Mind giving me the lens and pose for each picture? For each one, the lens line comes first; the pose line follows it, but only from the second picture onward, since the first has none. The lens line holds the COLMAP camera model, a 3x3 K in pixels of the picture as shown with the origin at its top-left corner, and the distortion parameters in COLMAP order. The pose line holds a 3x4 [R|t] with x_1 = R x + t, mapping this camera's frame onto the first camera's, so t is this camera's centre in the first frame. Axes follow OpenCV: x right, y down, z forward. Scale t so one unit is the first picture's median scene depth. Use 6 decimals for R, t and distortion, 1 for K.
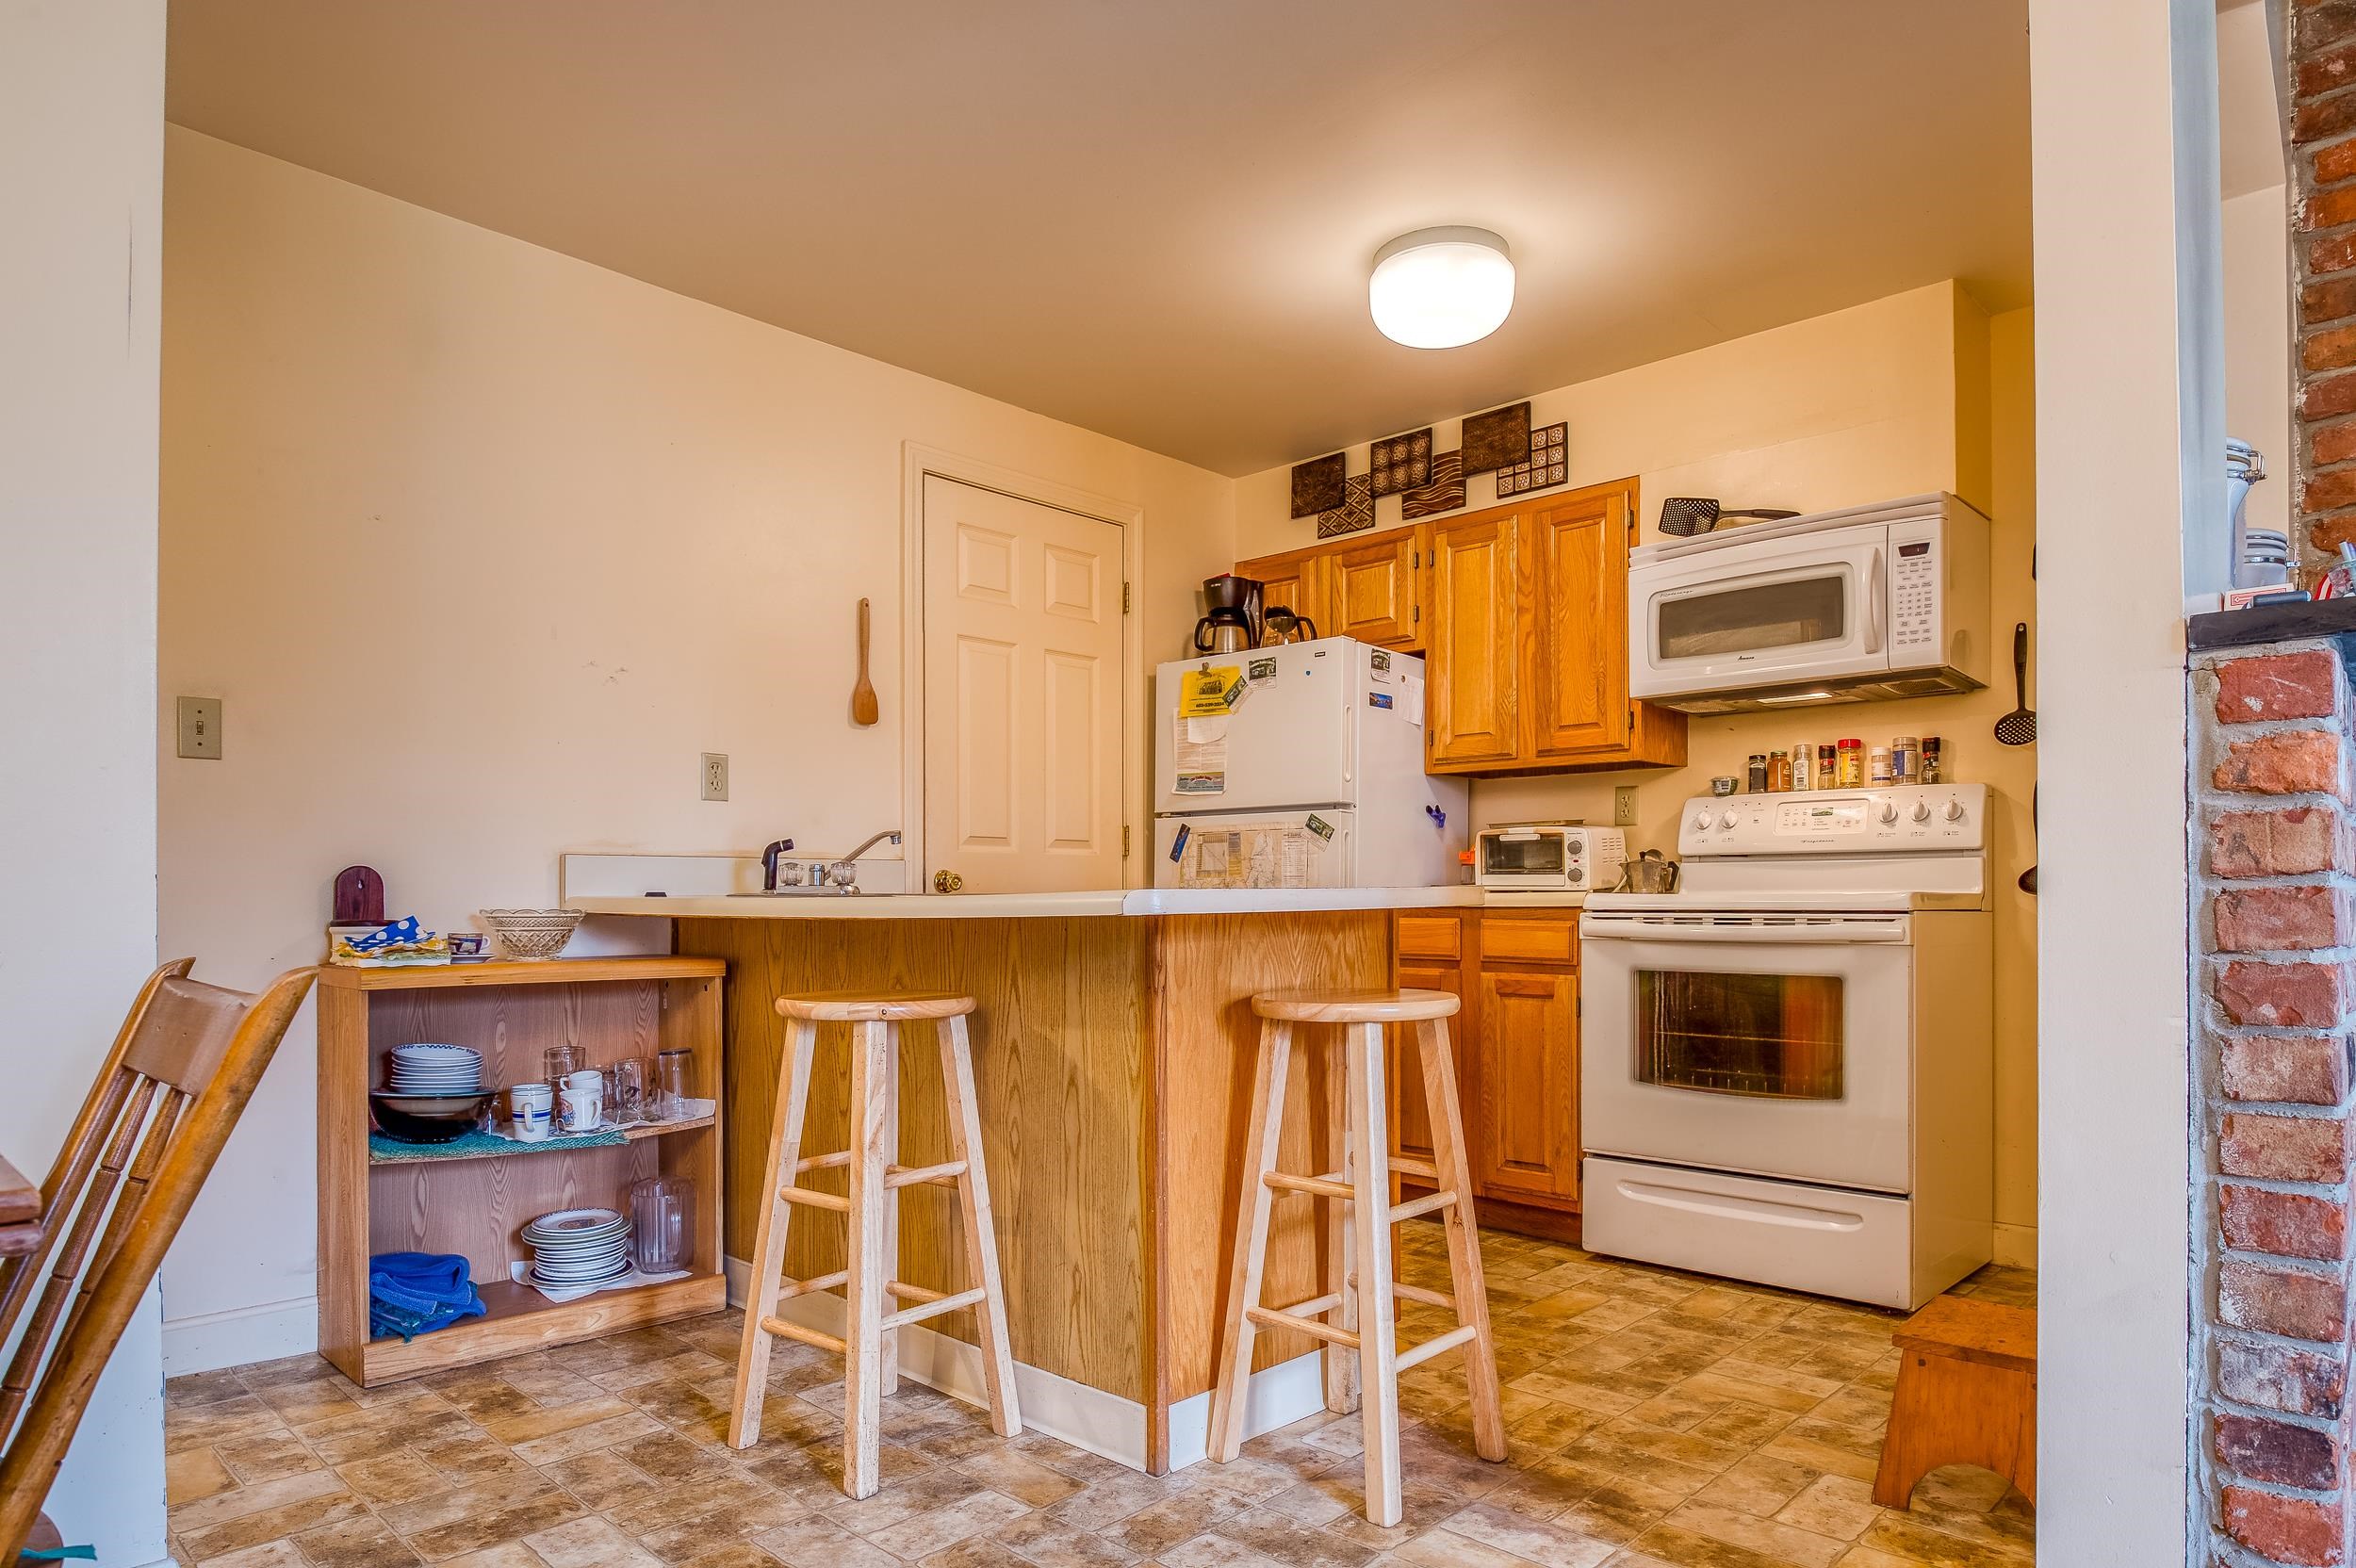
lens RADIAL K [[1375.2, 0, 1188.8], [0, 1375.2, 916.1], [0, 0, 1]] dist [0.000544, -0.026196]
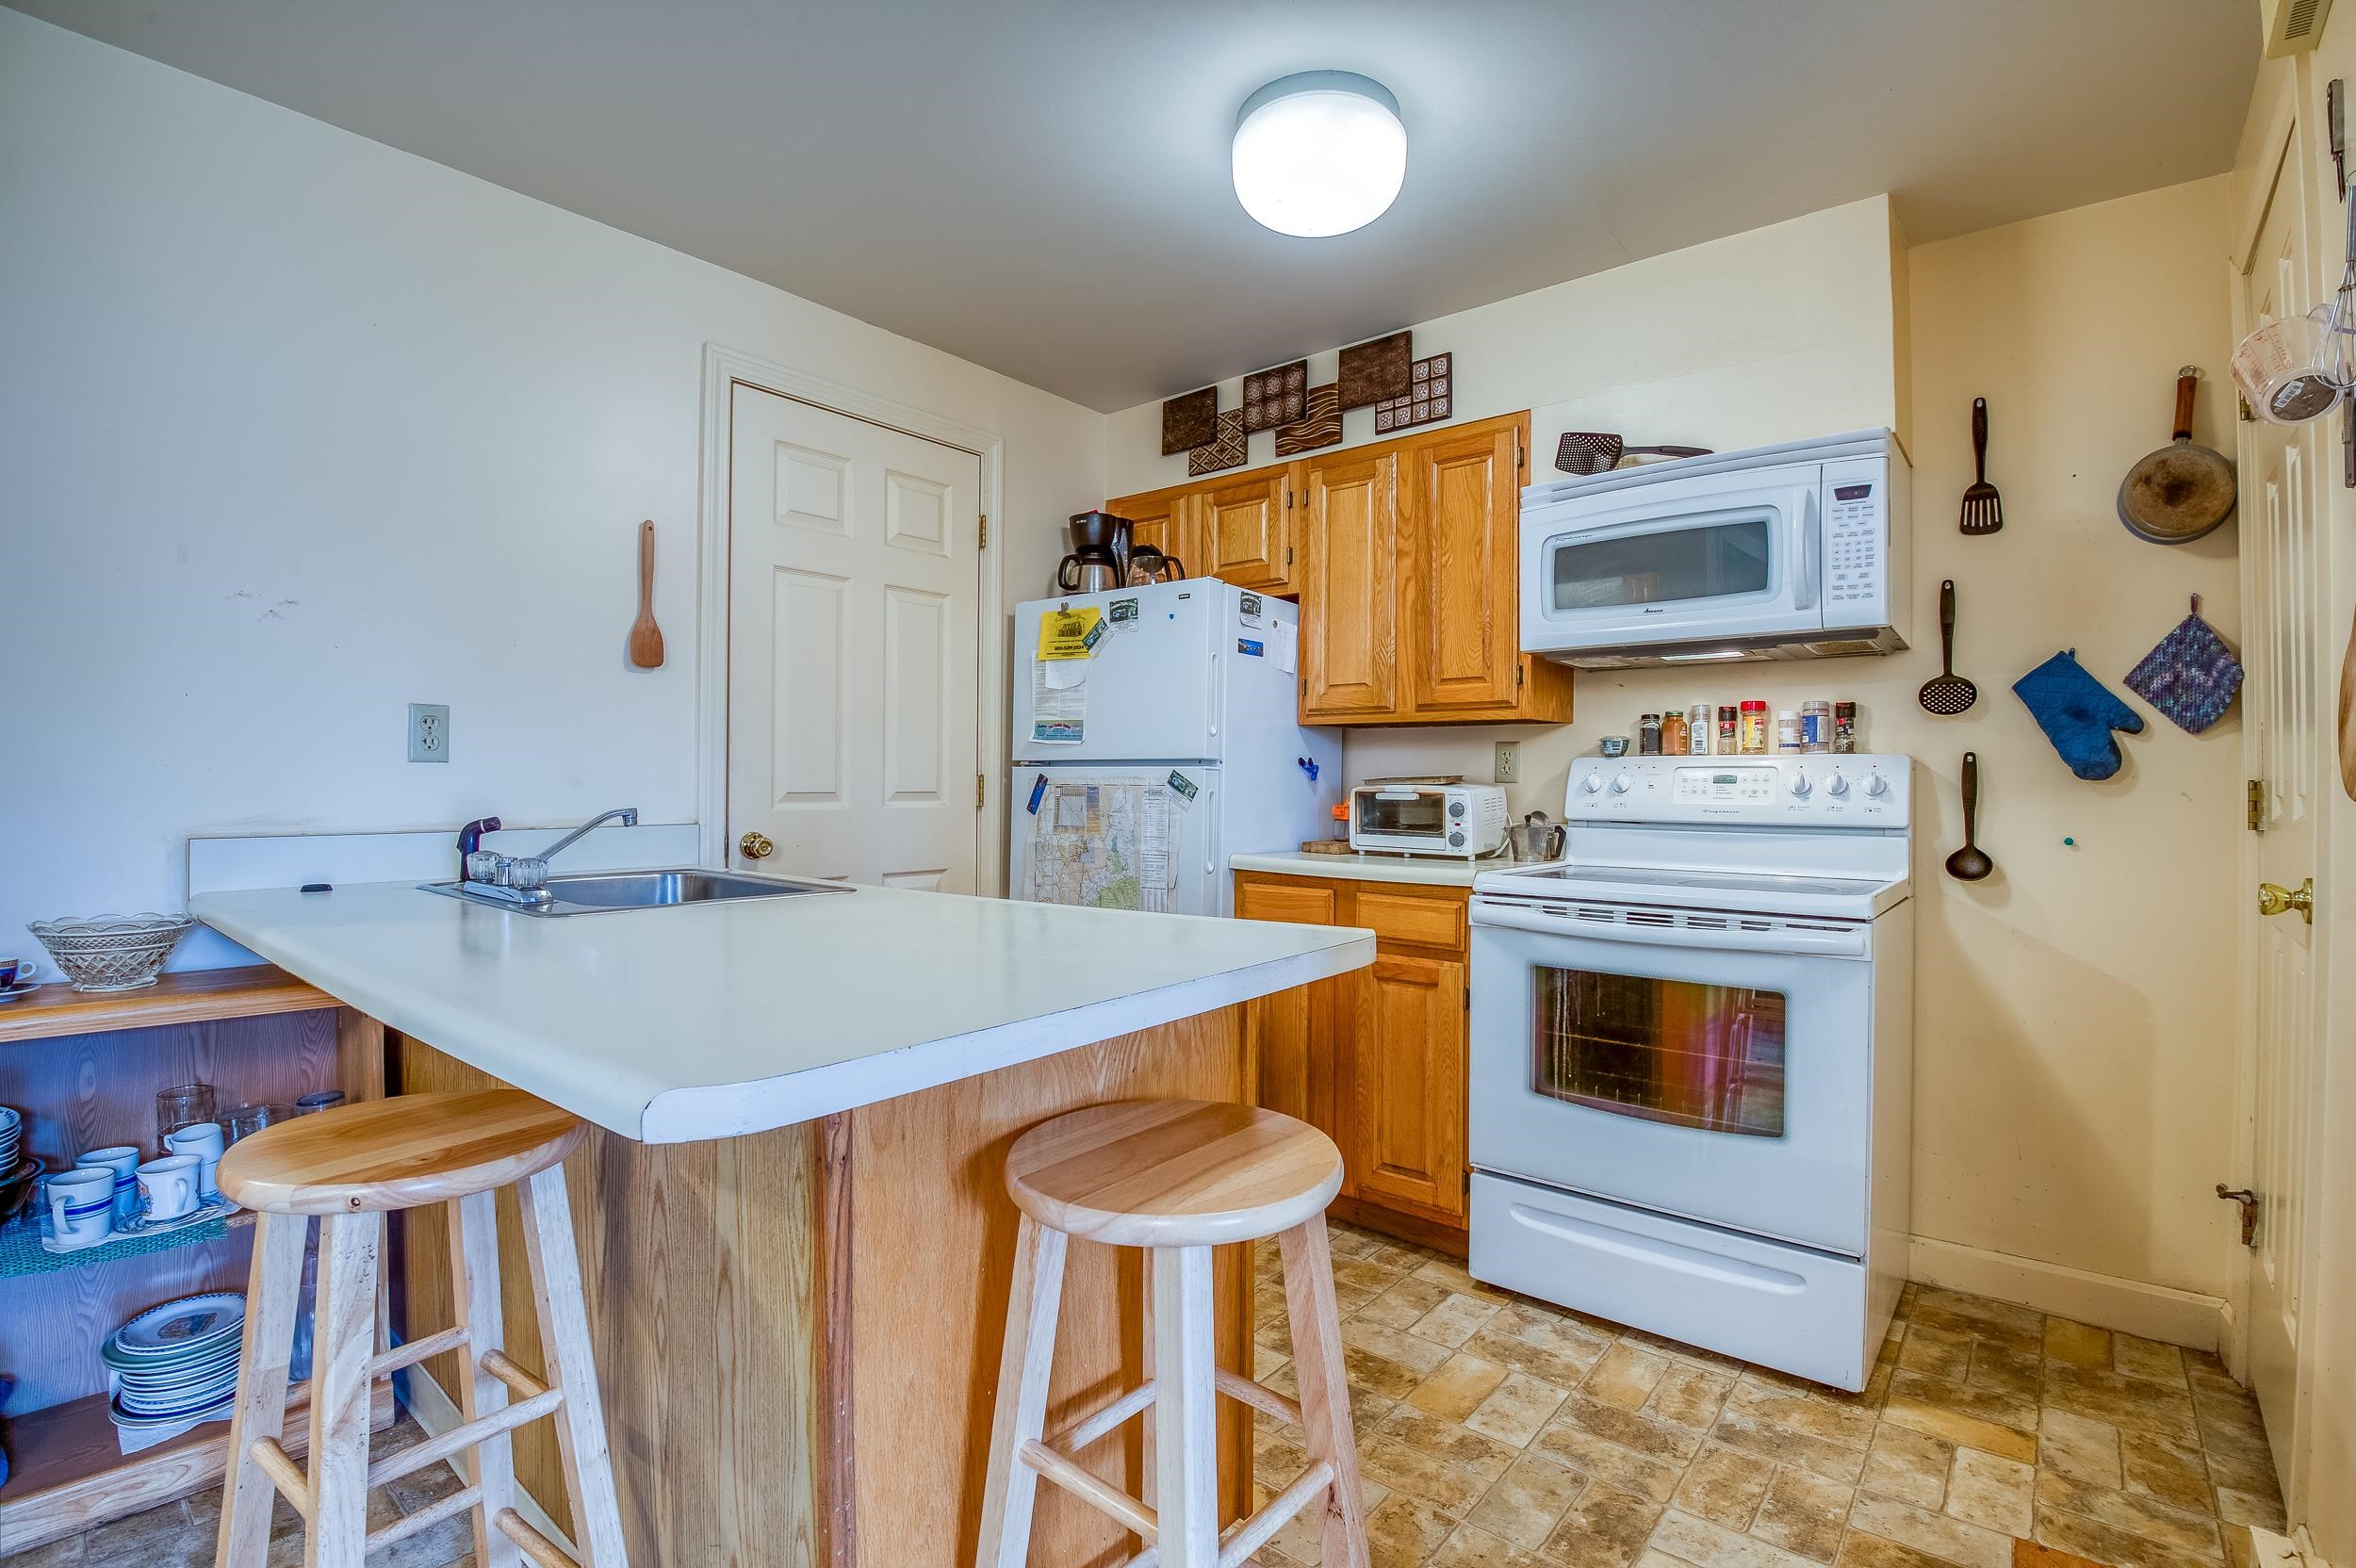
lens RADIAL K [[1076.7, 0, 1190.2], [0, 1076.7, 786.7], [0, 0, 1]] dist [-0.012980, -0.022374]
pose [[0.997678, 0.009120, 0.067495, 0.052582], [-0.008376, 0.999901, -0.011290, -0.056073], [-0.067591, 0.010698, 0.997656, 0.289010]]
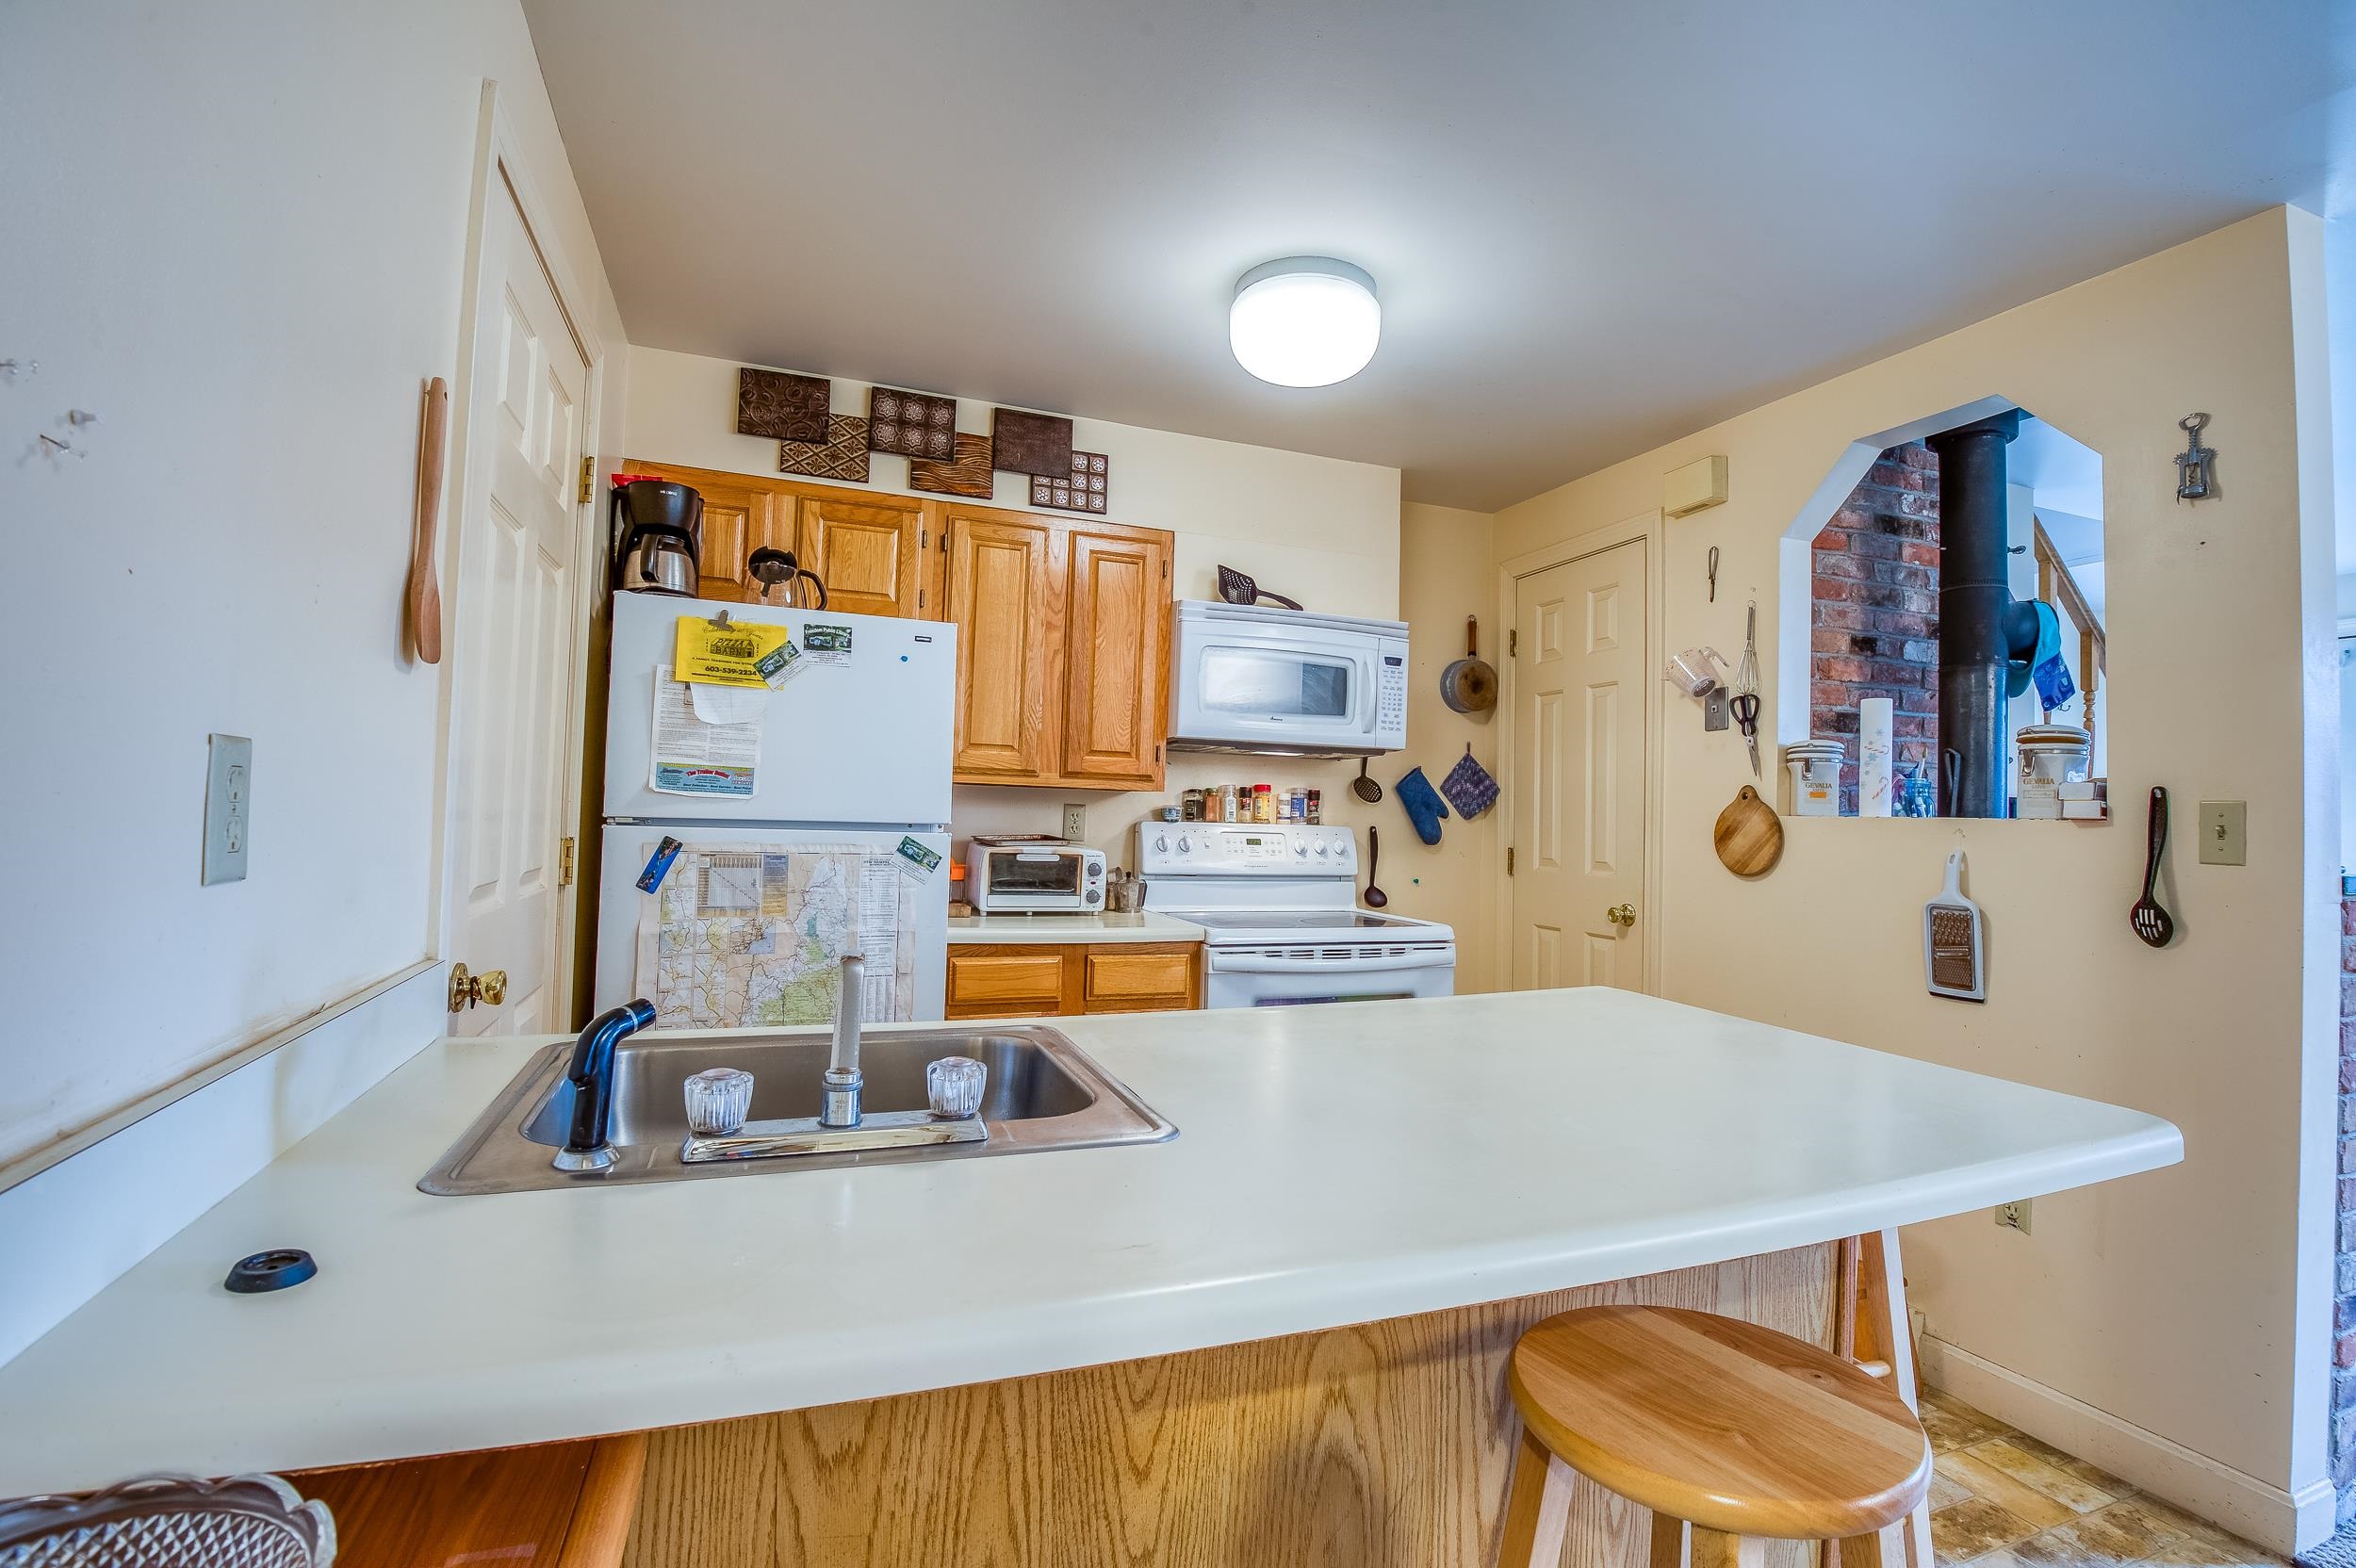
lens RADIAL K [[1075.2, 0, 1189.4], [0, 1075.2, 778.7], [0, 0, 1]] dist [0.000246, -0.000160]
pose [[0.430809, 0.044176, 0.901361, -0.407678], [-0.018354, 0.999023, -0.040190, -0.086814], [-0.902257, 0.000771, 0.431199, 0.592571]]
